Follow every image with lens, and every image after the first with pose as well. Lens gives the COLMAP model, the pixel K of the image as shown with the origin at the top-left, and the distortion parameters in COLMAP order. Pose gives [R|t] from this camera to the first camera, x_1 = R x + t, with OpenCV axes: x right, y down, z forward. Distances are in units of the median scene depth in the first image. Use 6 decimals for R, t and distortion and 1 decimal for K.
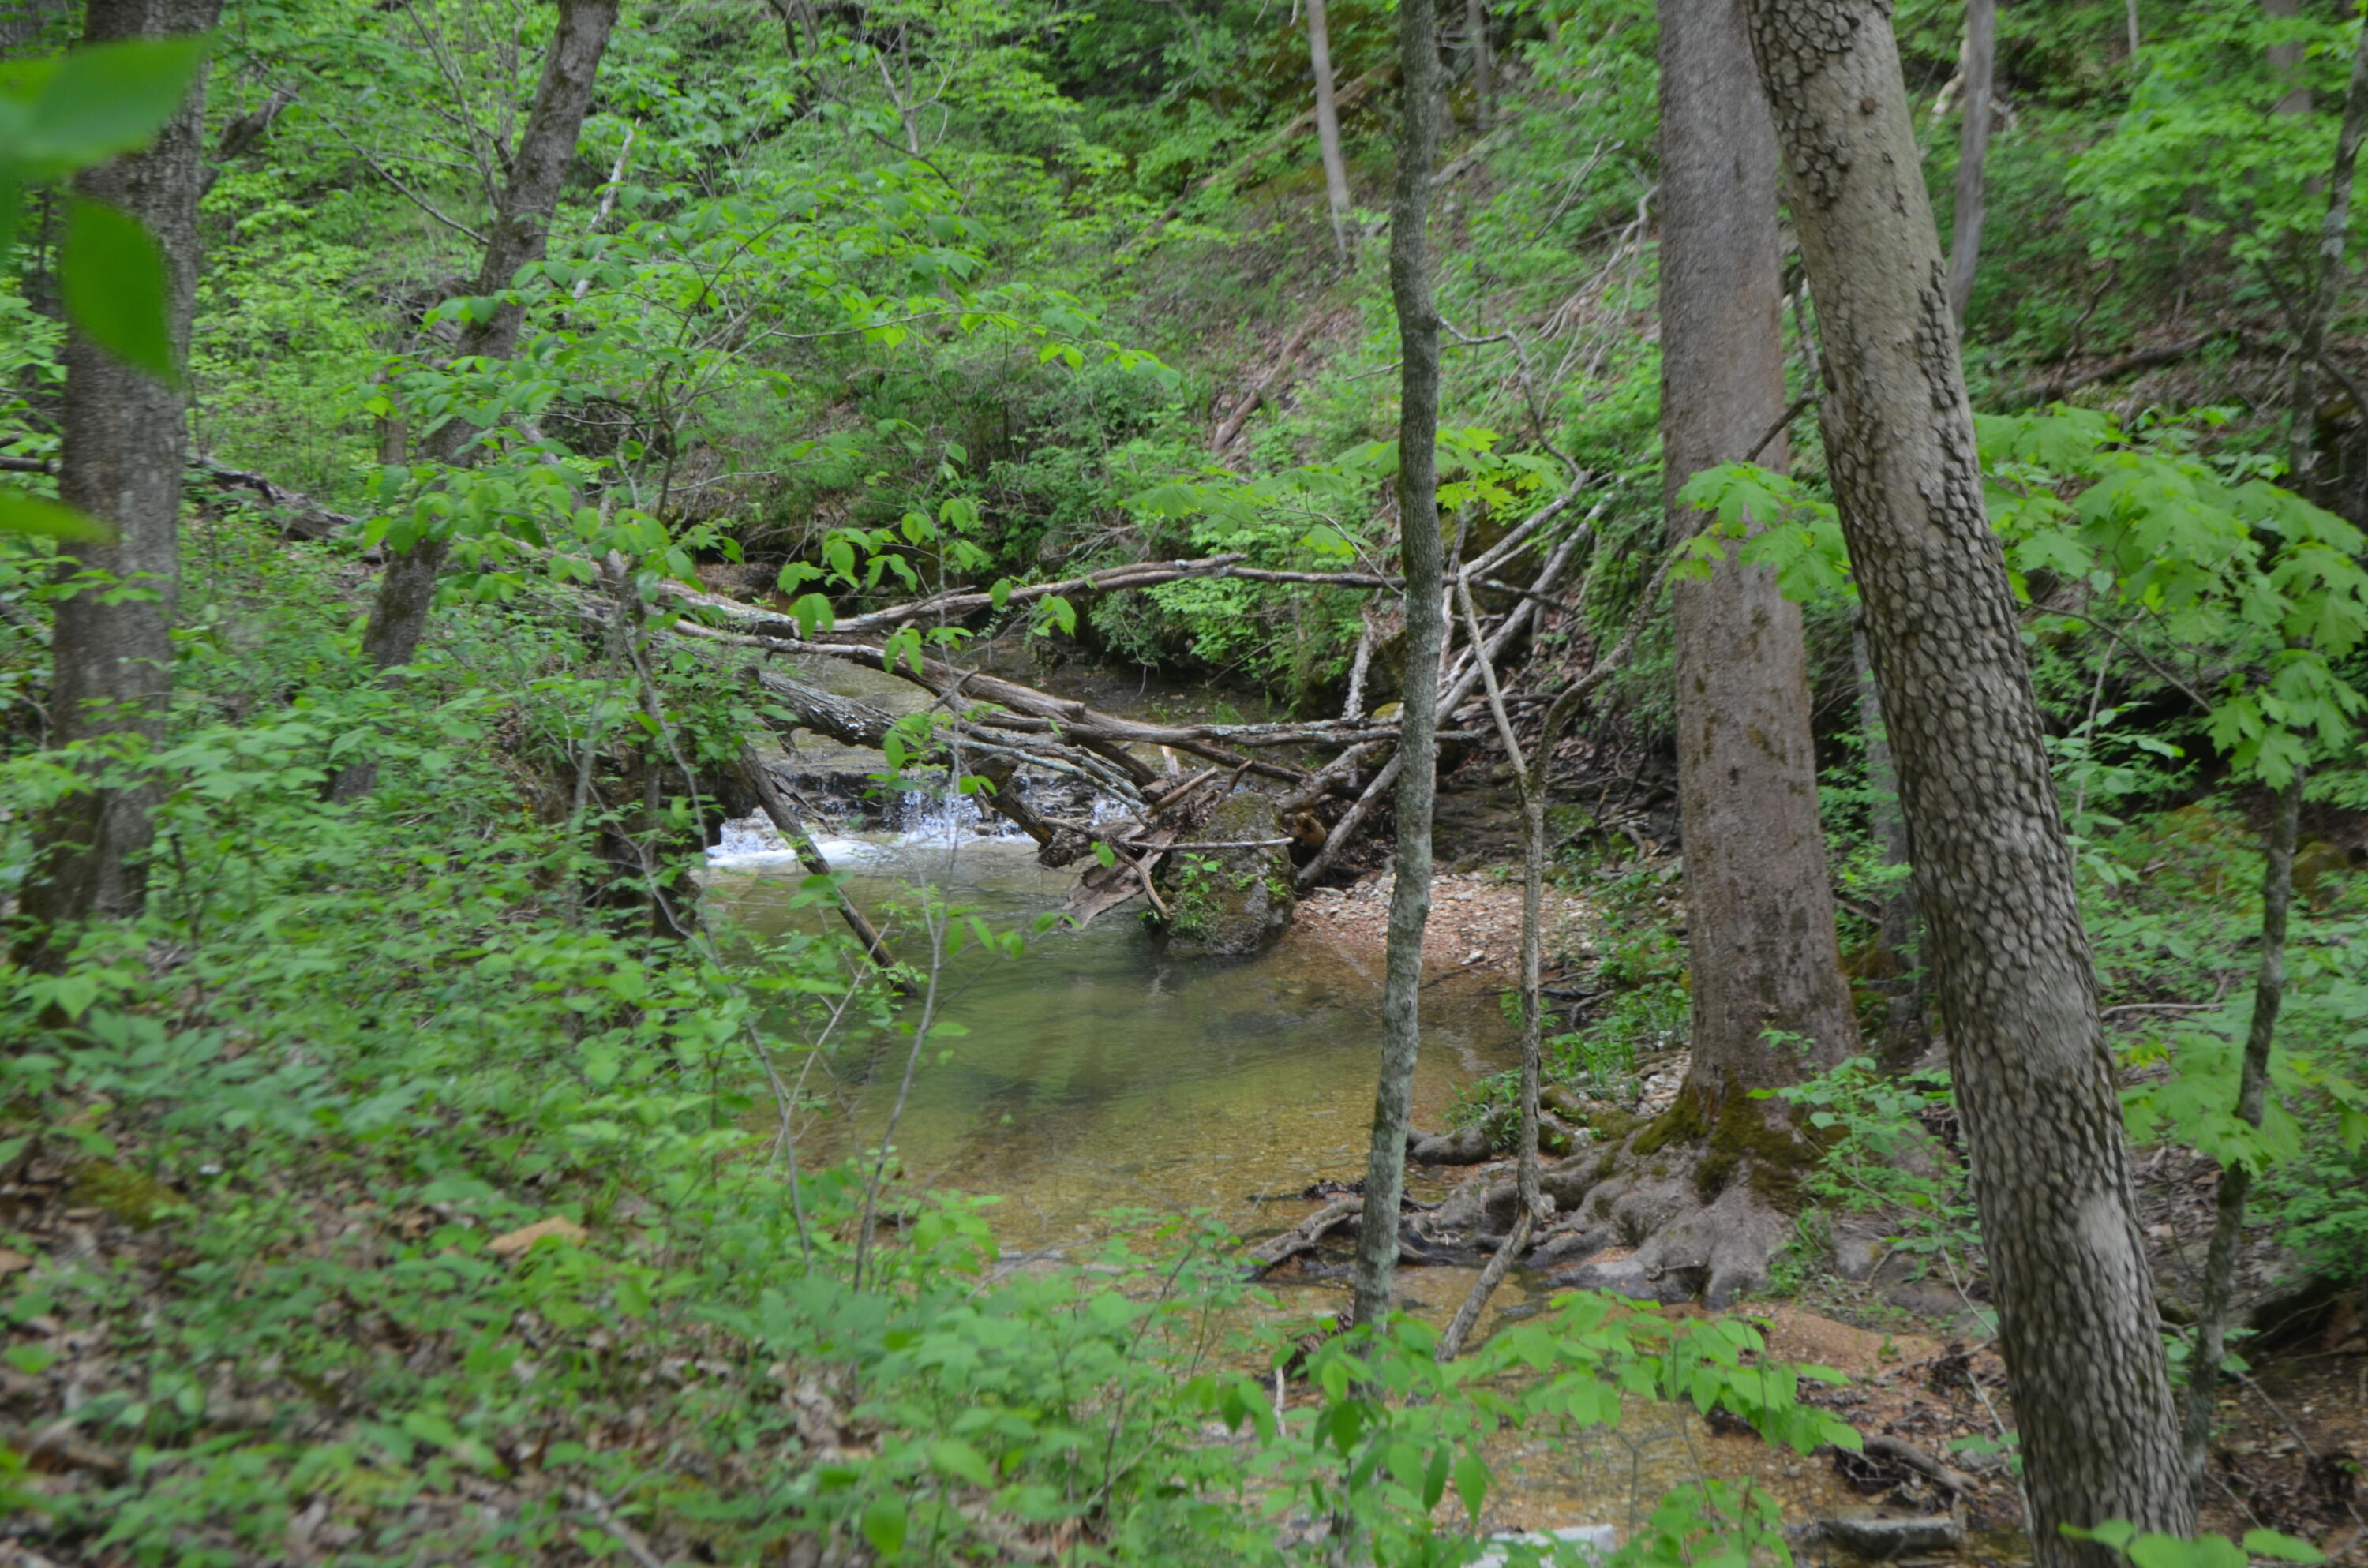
lens RADIAL K [[4180.1, 0, 1177.8], [0, 4180.1, 775.3], [0, 0, 1]] dist [0.025766, 0.000000]
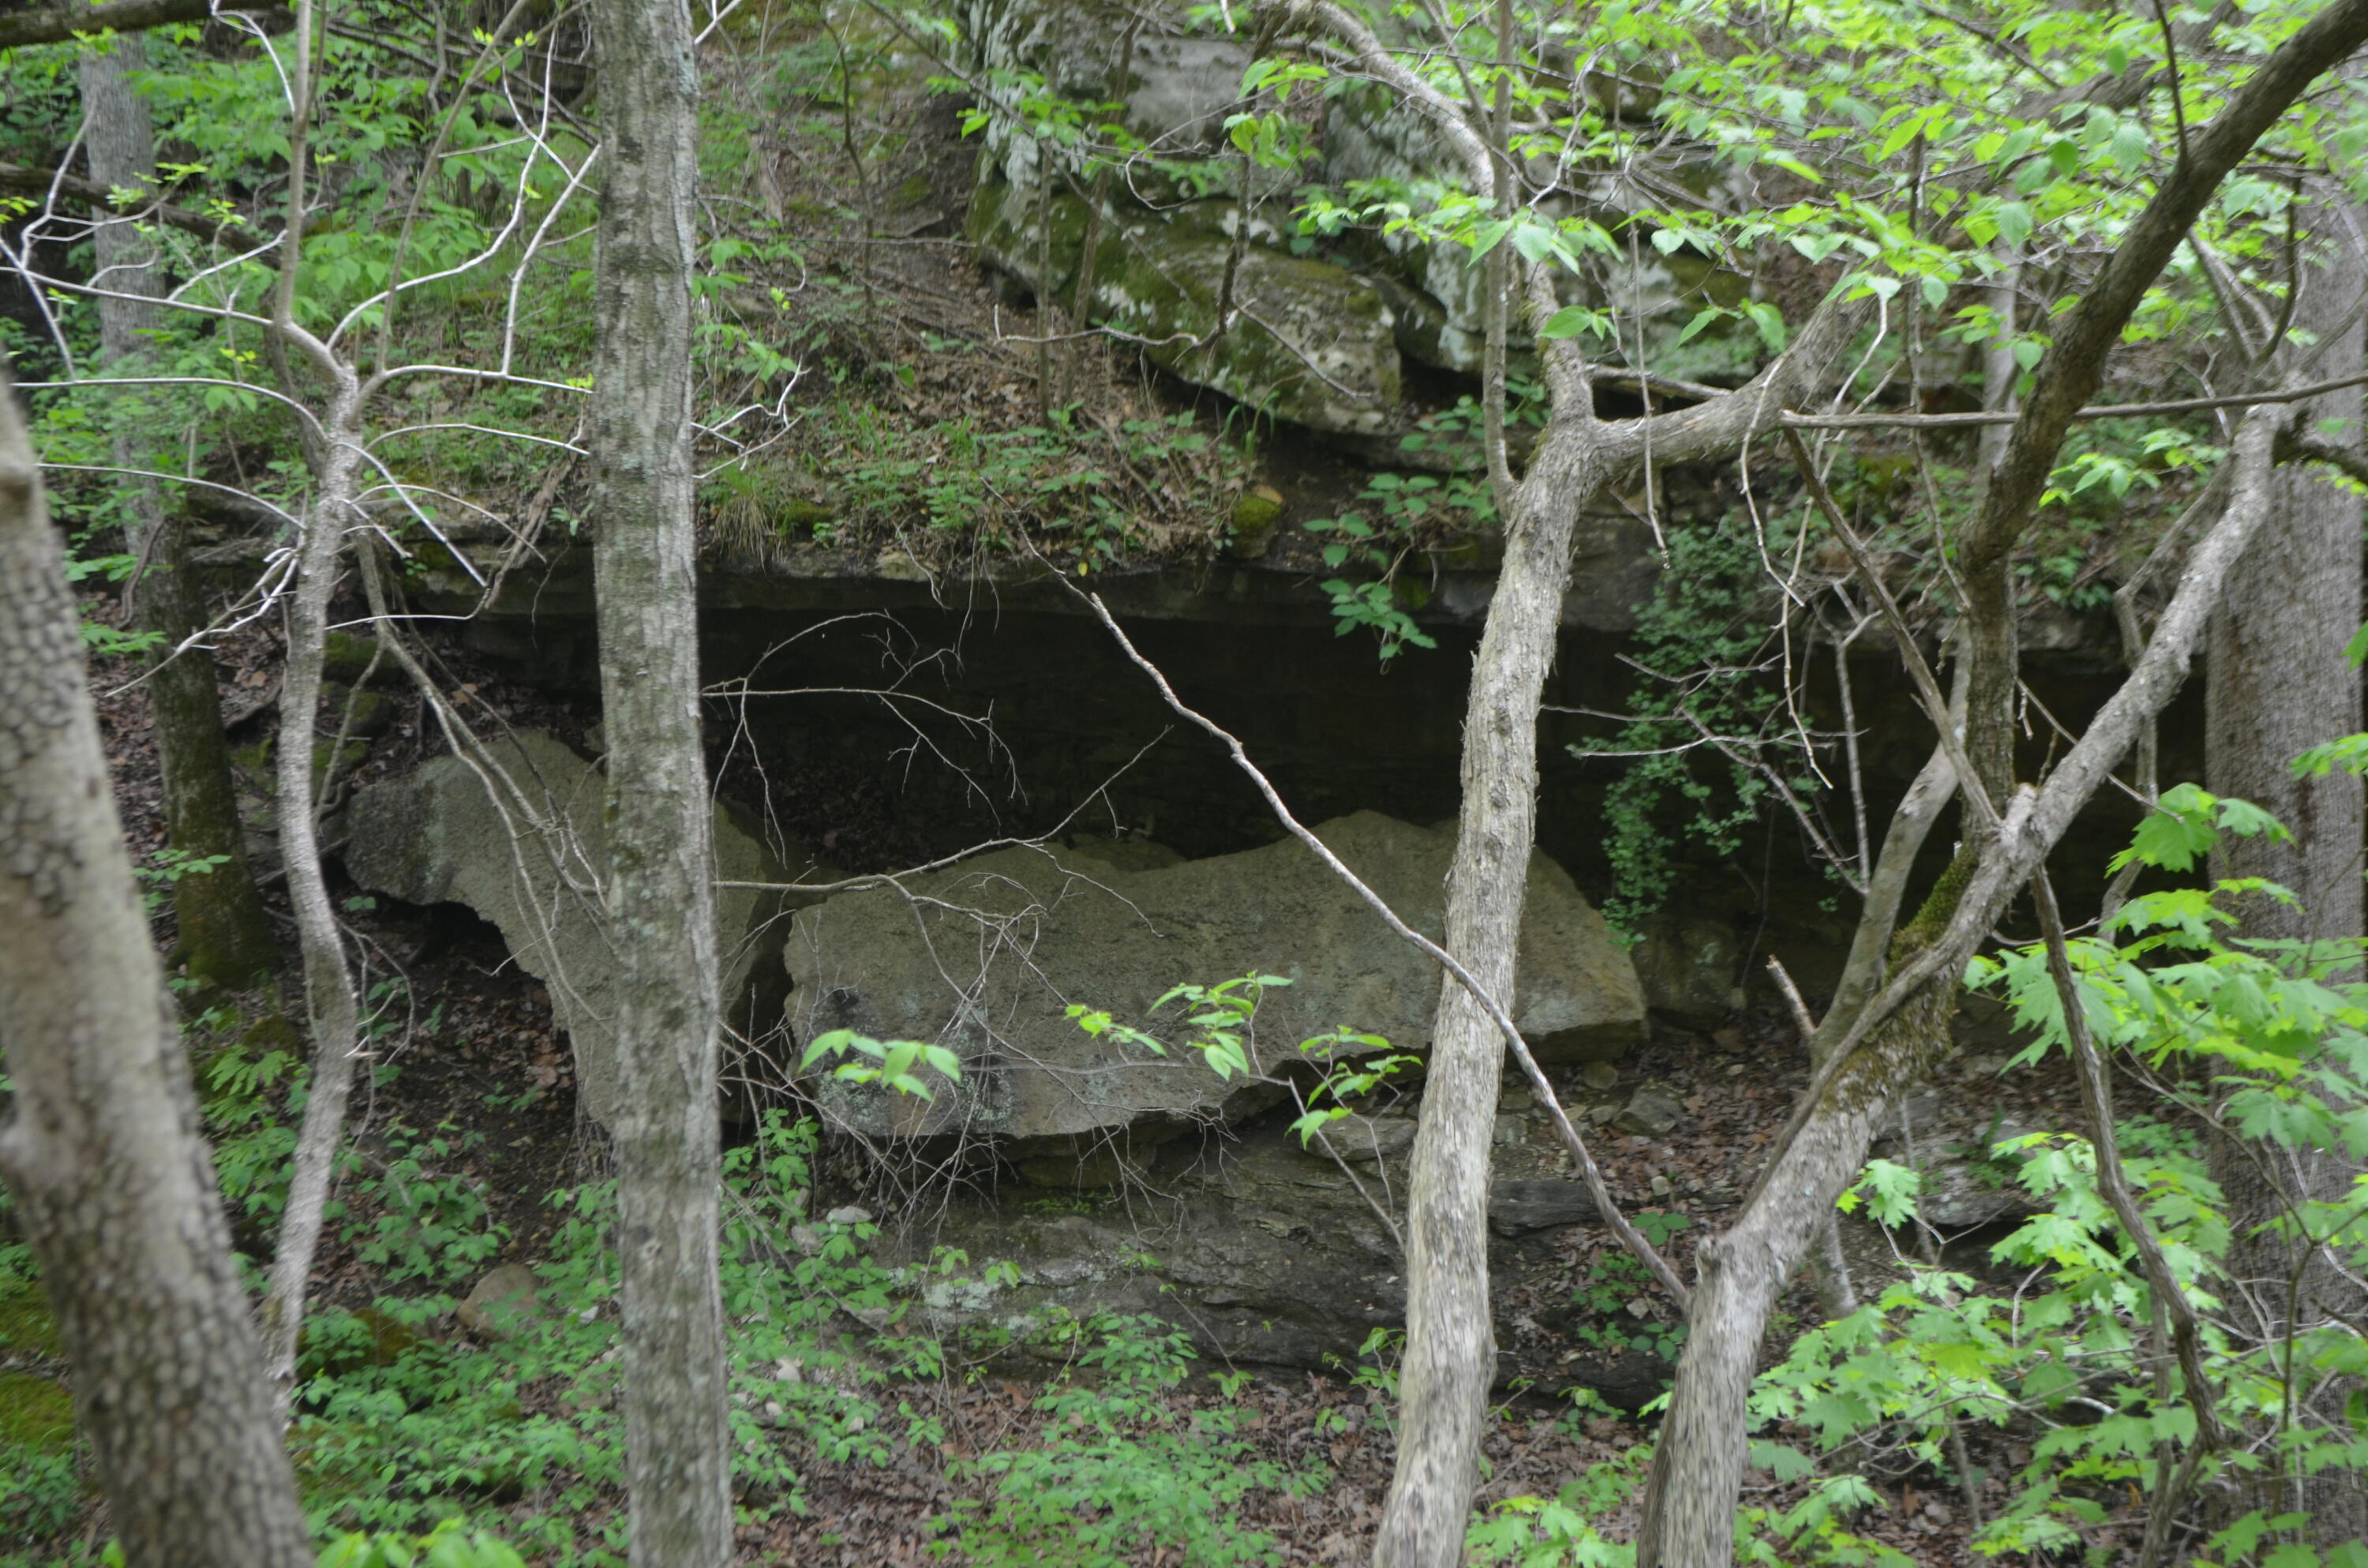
lens RADIAL K [[4180.1, 0, 1173.0], [0, 4180.1, 796.1], [0, 0, 1]] dist [0.025766, 0.000000]
pose [[0.552393, -0.099173, 0.827663, -0.393299], [0.124515, 0.991575, 0.035710, -0.159245], [-0.824232, 0.083330, 0.560088, 0.362451]]
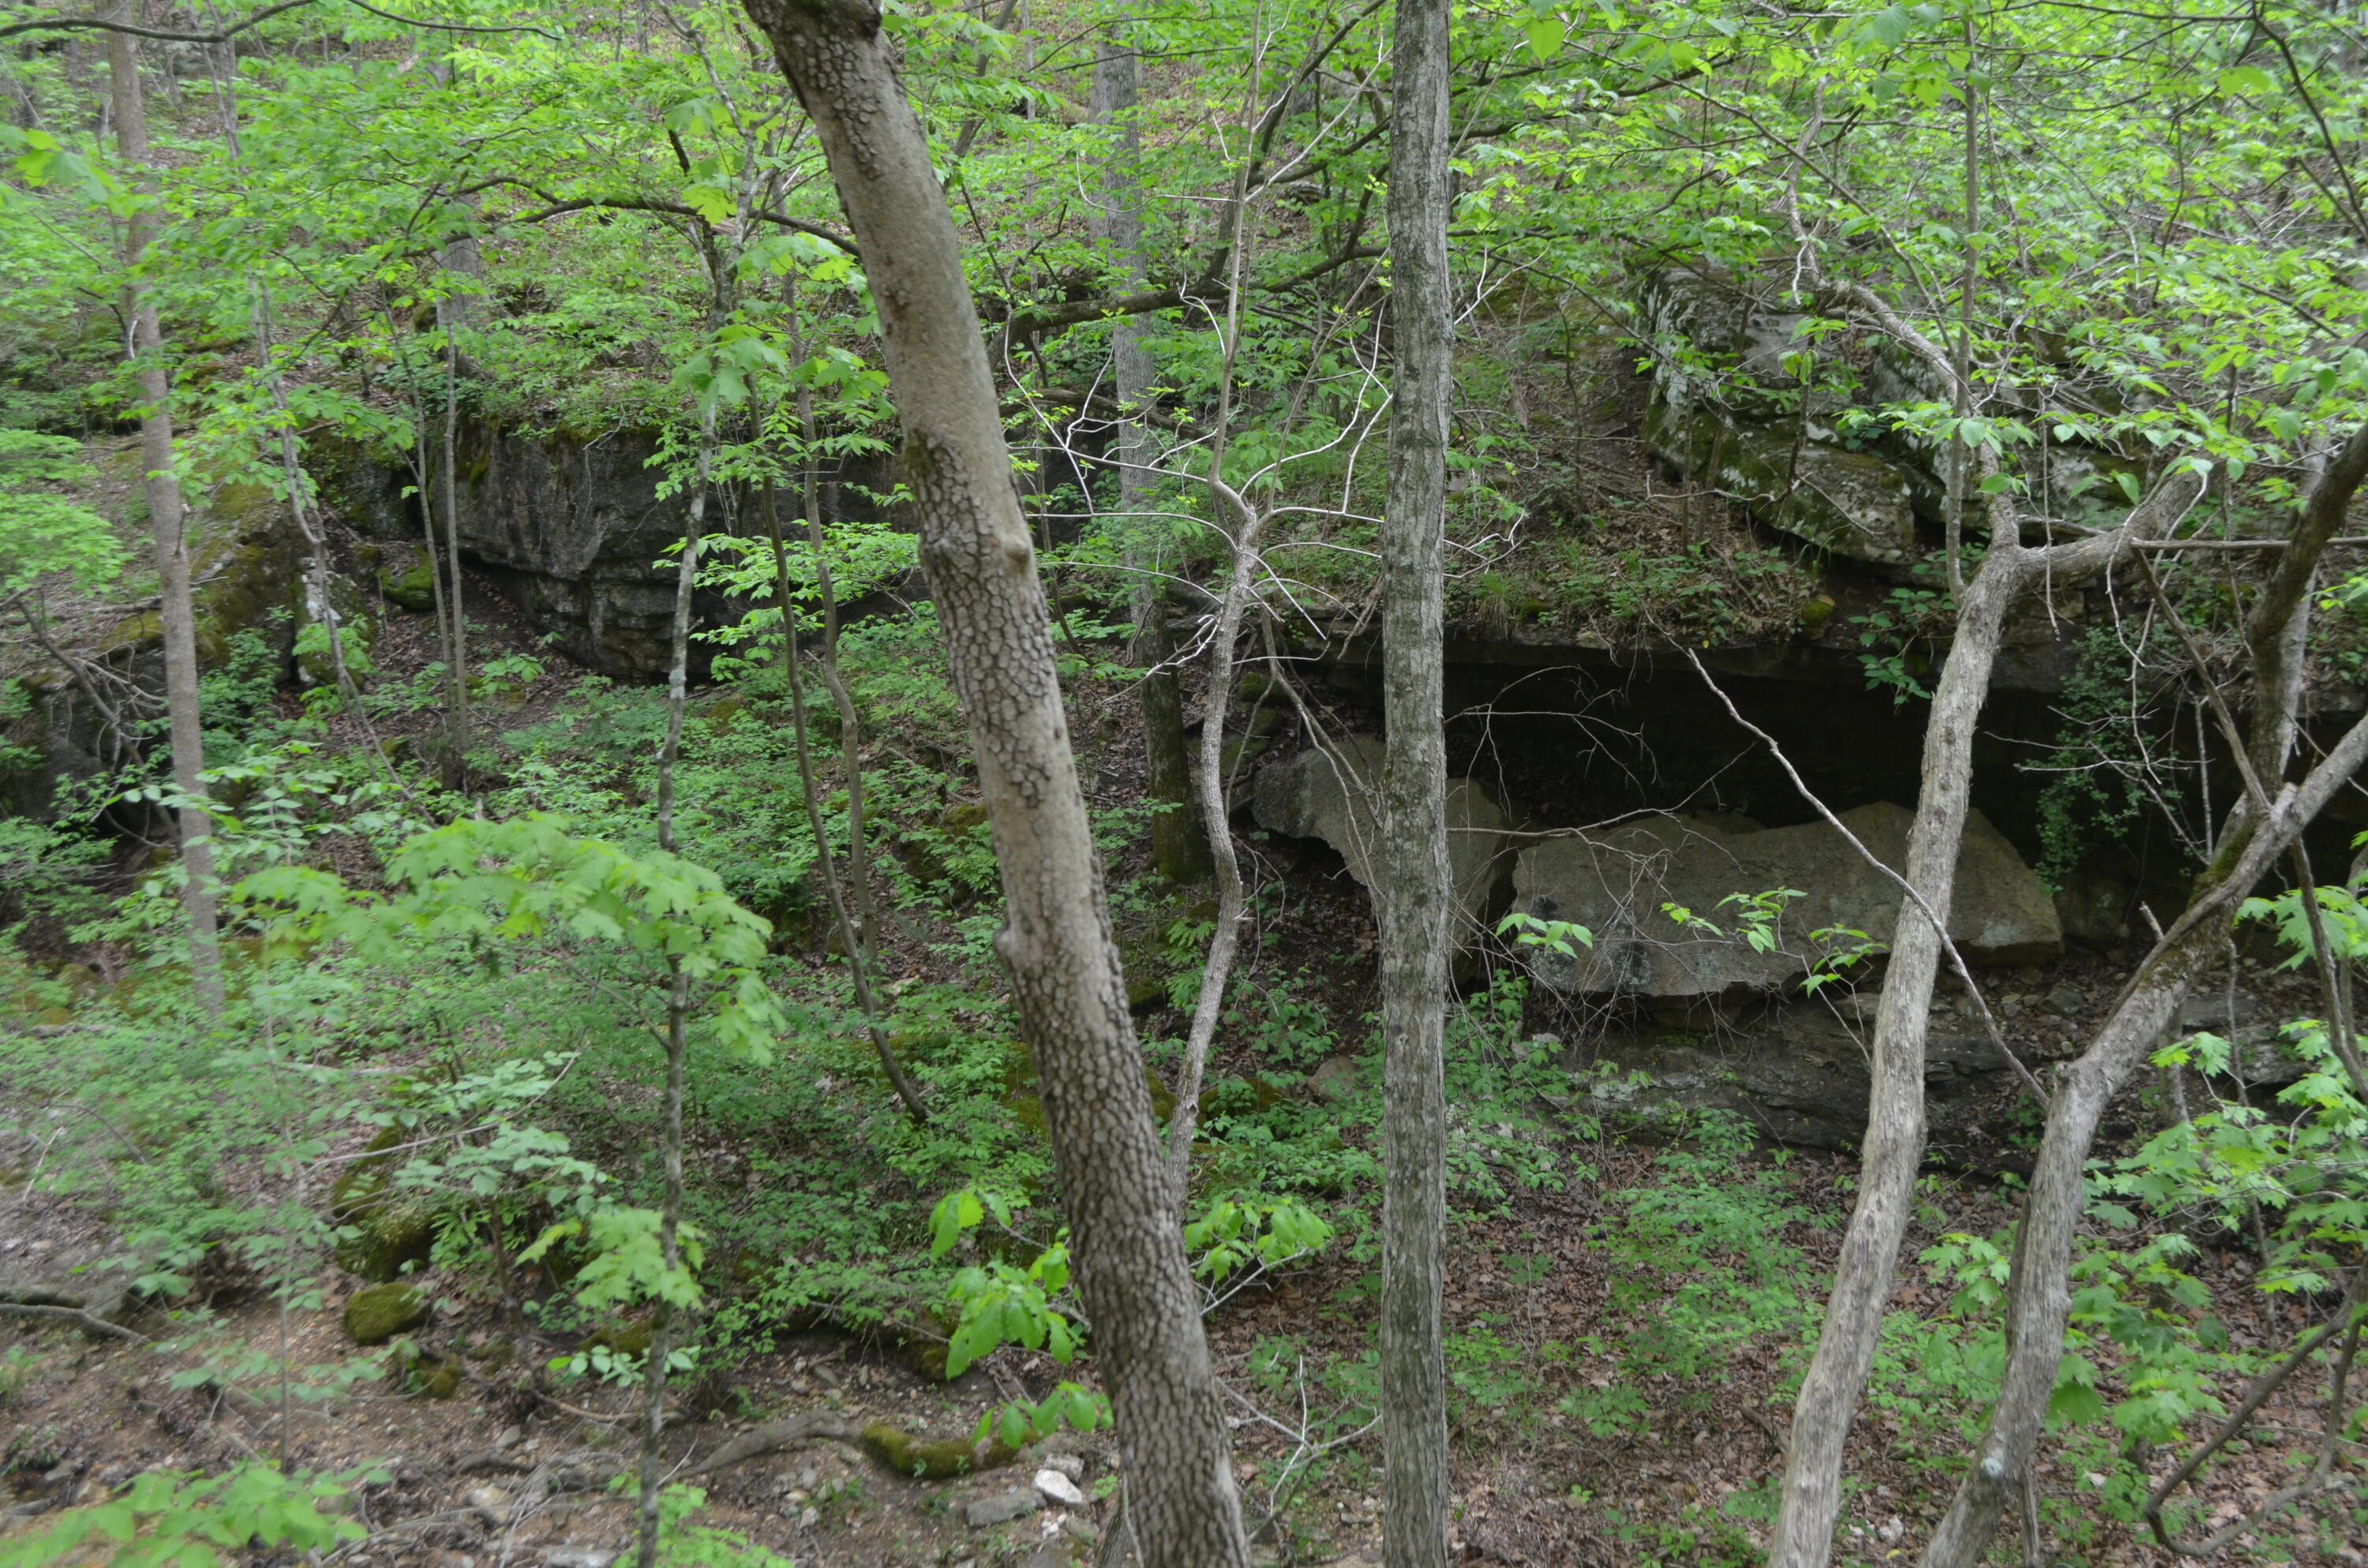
lens RADIAL K [[2559.5, 0, 1191.8], [0, 2559.5, 787.3], [0, 0, 1]] dist [-0.045134, 0.000000]
pose [[0.724318, -0.078238, 0.685013, -0.385292], [0.095352, 0.995361, 0.012861, -0.146975], [-0.682841, 0.056002, 0.728417, 0.344426]]
